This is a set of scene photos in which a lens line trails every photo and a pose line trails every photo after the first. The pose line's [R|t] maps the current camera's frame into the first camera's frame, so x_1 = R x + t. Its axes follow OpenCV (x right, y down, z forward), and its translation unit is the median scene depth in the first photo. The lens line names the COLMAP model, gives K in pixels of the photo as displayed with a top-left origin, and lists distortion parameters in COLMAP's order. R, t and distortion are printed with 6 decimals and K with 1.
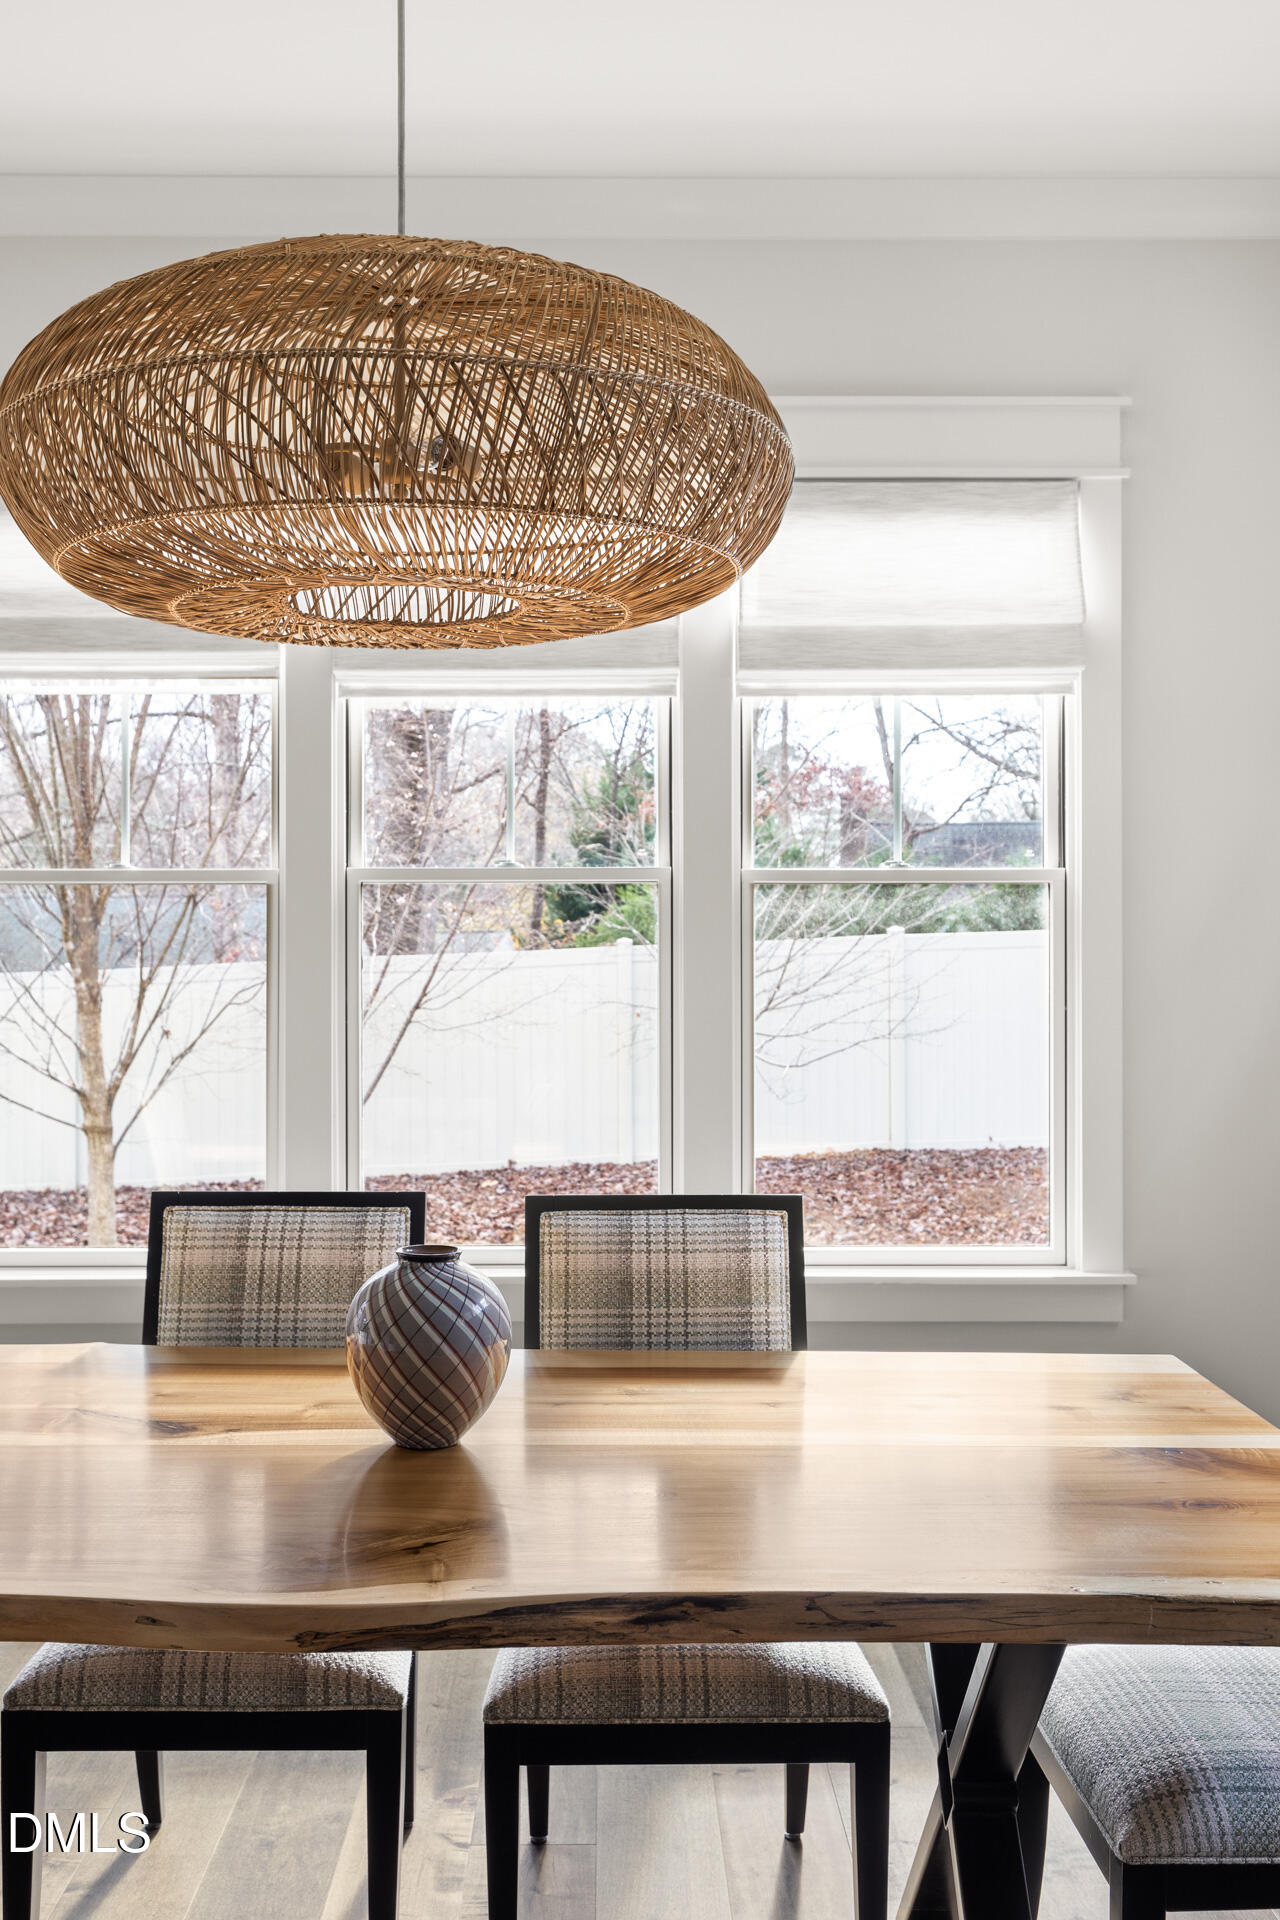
lens RADIAL K [[1930.5, 0, 640.0], [0, 1930.5, 960.0], [0, 0, 1]] dist [0.063501, 0.009552]
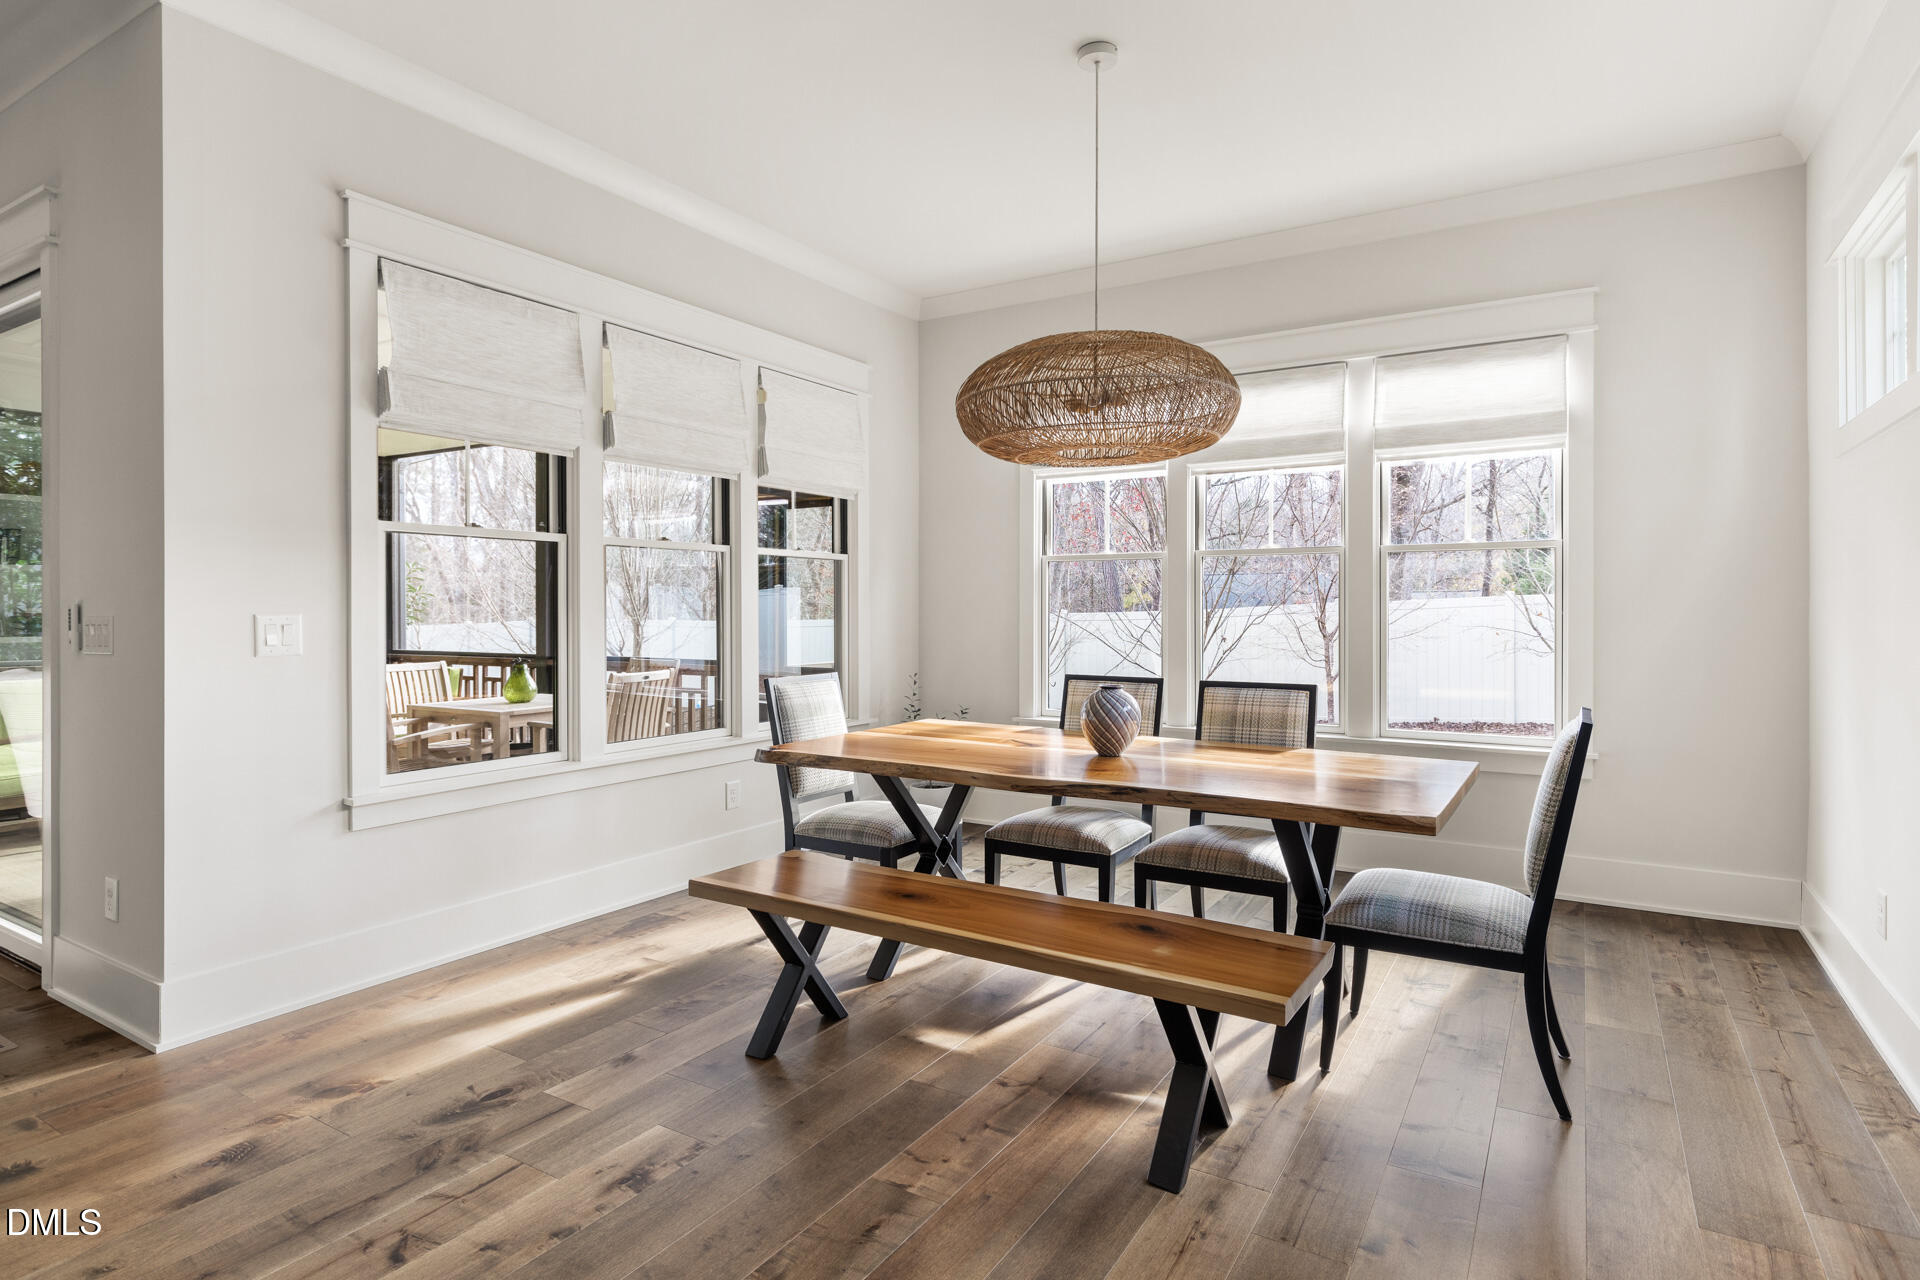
lens RADIAL K [[1122.4, 0, 960.0], [0, 1122.4, 640.0], [0, 0, 1]] dist [-0.001992, 0.000153]
pose [[0.821474, 0.008125, -0.570187, 0.500638], [0.003145, 0.999819, 0.018779, 0.042209], [0.570237, -0.017219, 0.821300, -0.343316]]
